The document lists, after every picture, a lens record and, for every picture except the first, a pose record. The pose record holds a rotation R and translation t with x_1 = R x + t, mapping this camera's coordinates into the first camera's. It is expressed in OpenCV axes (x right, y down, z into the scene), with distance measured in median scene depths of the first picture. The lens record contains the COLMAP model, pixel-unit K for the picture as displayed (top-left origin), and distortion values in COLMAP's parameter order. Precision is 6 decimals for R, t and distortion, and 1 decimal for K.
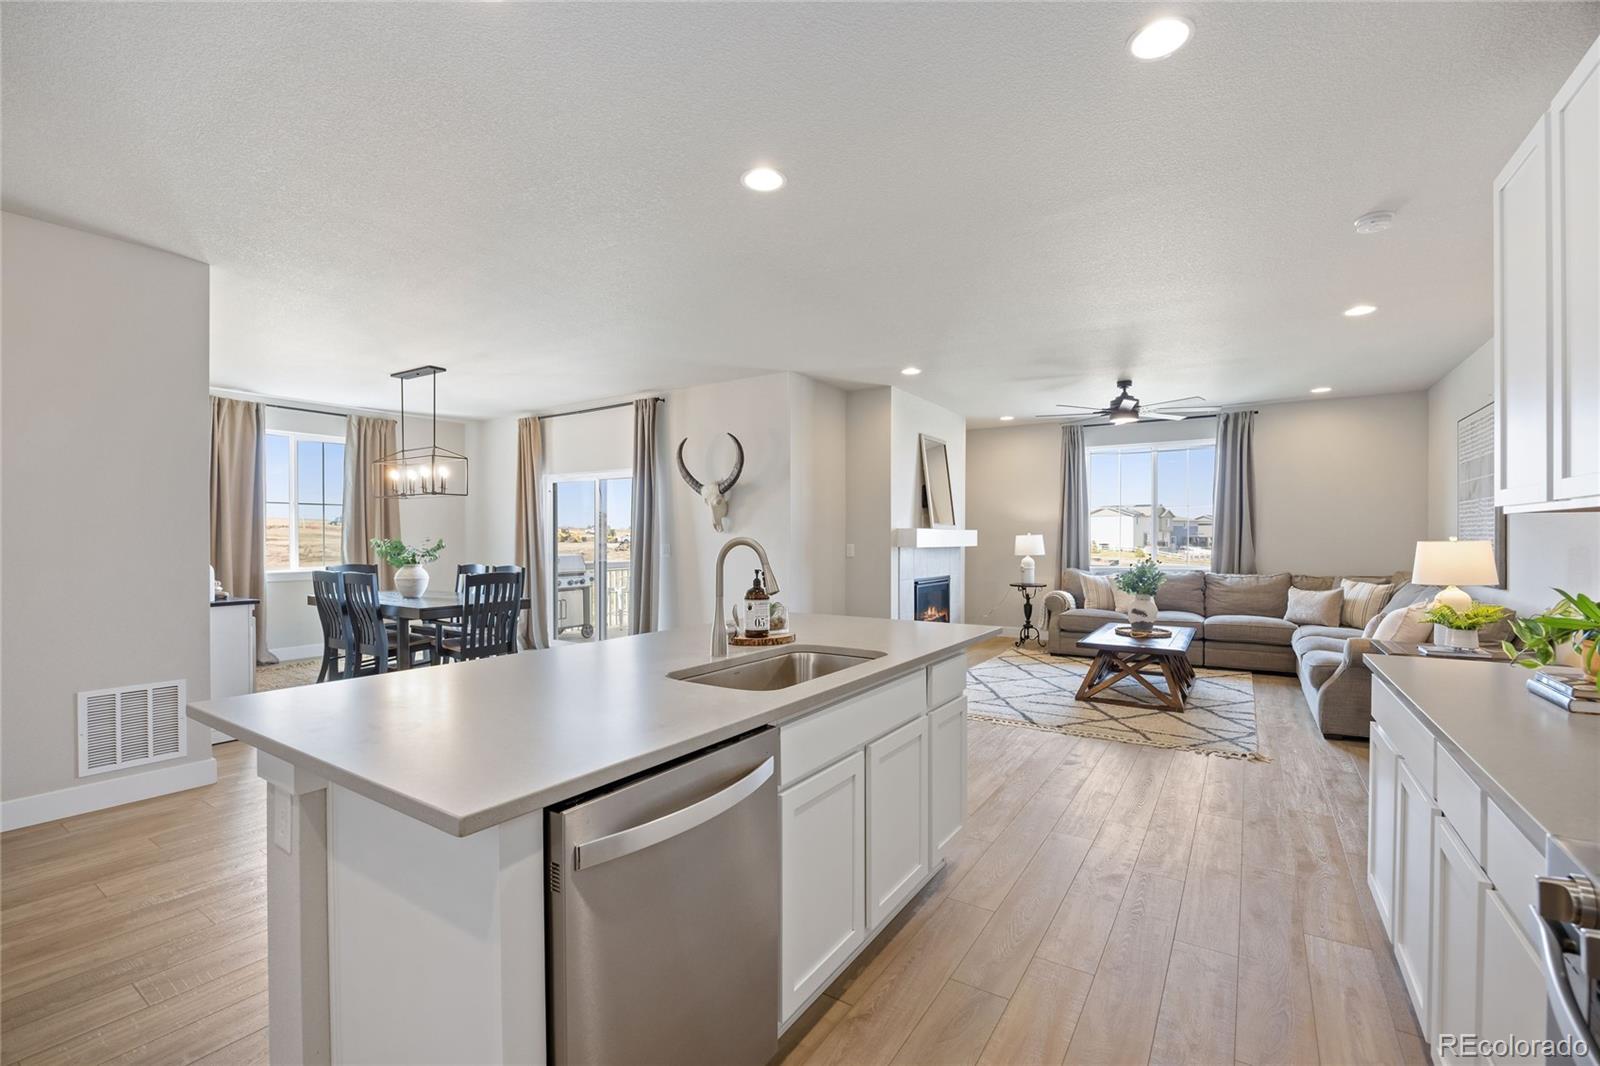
lens RADIAL K [[701.4, 0, 792.2], [0, 701.4, 543.7], [0, 0, 1]] dist [-0.017380, 0.000469]
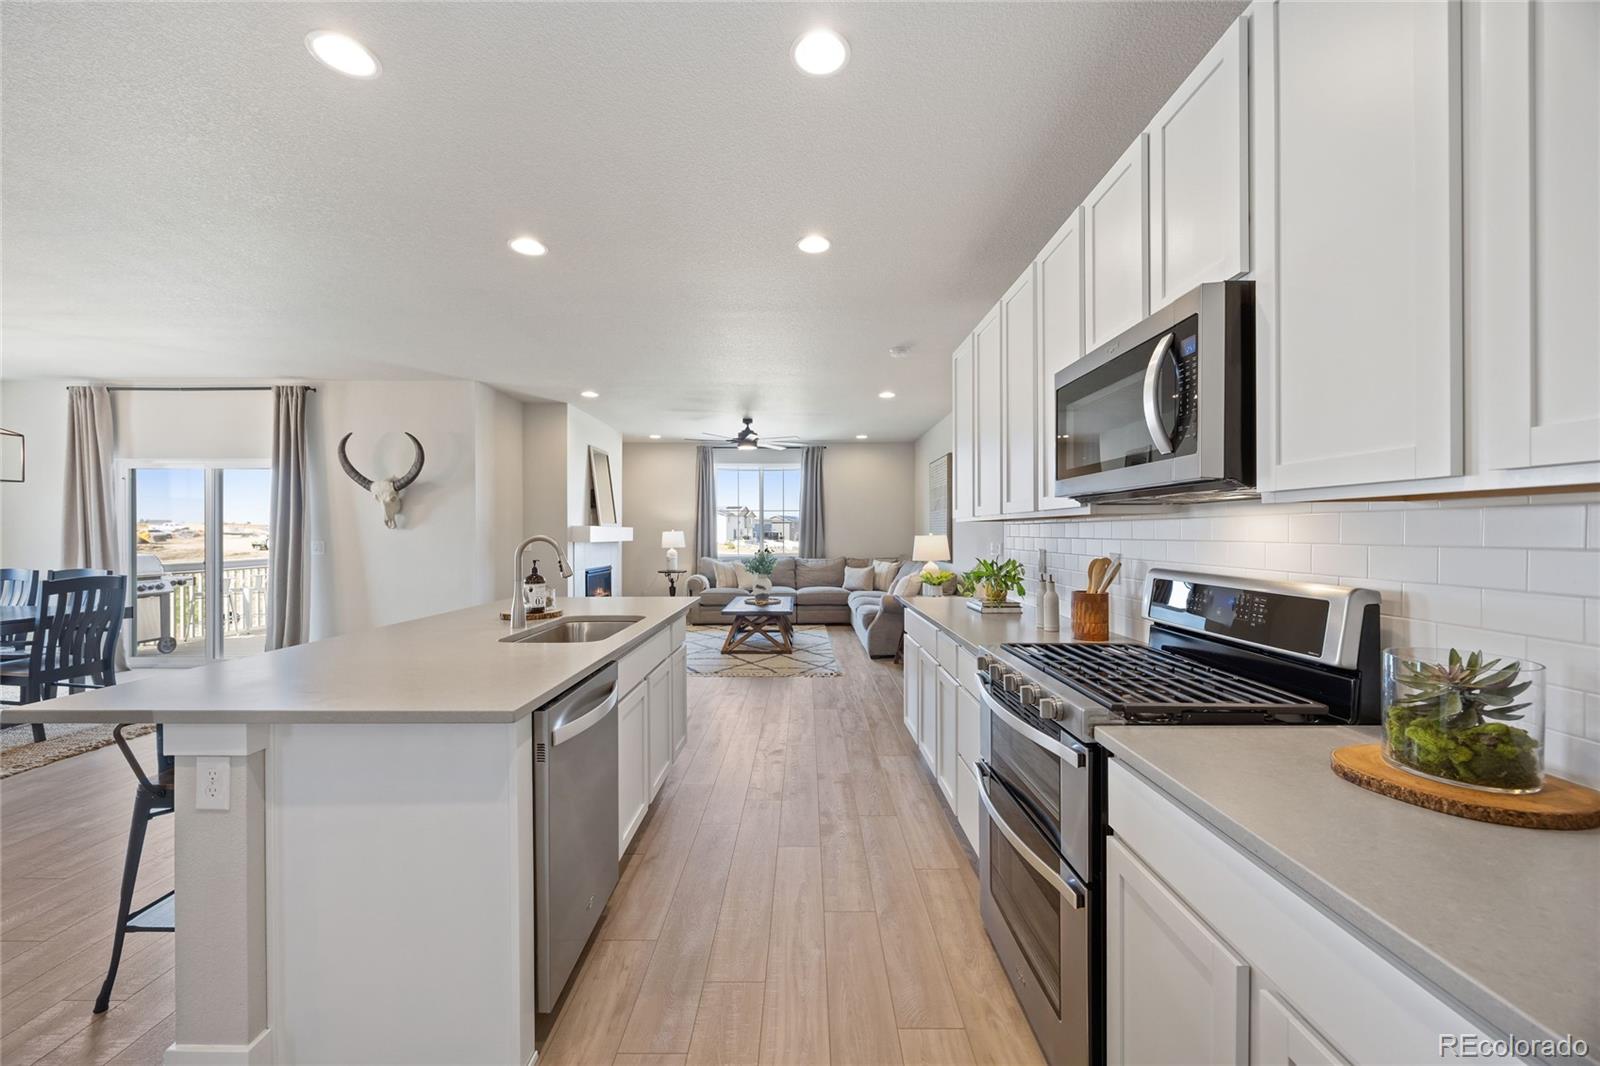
lens RADIAL K [[627.4, 0, 811.7], [0, 627.4, 534.3], [0, 0, 1]] dist [-0.003851, -0.000240]
pose [[0.829831, -0.002200, 0.558011, -0.105288], [0.005810, 0.999972, -0.004698, -0.000626], [-0.557985, 0.007141, 0.829820, -0.087926]]
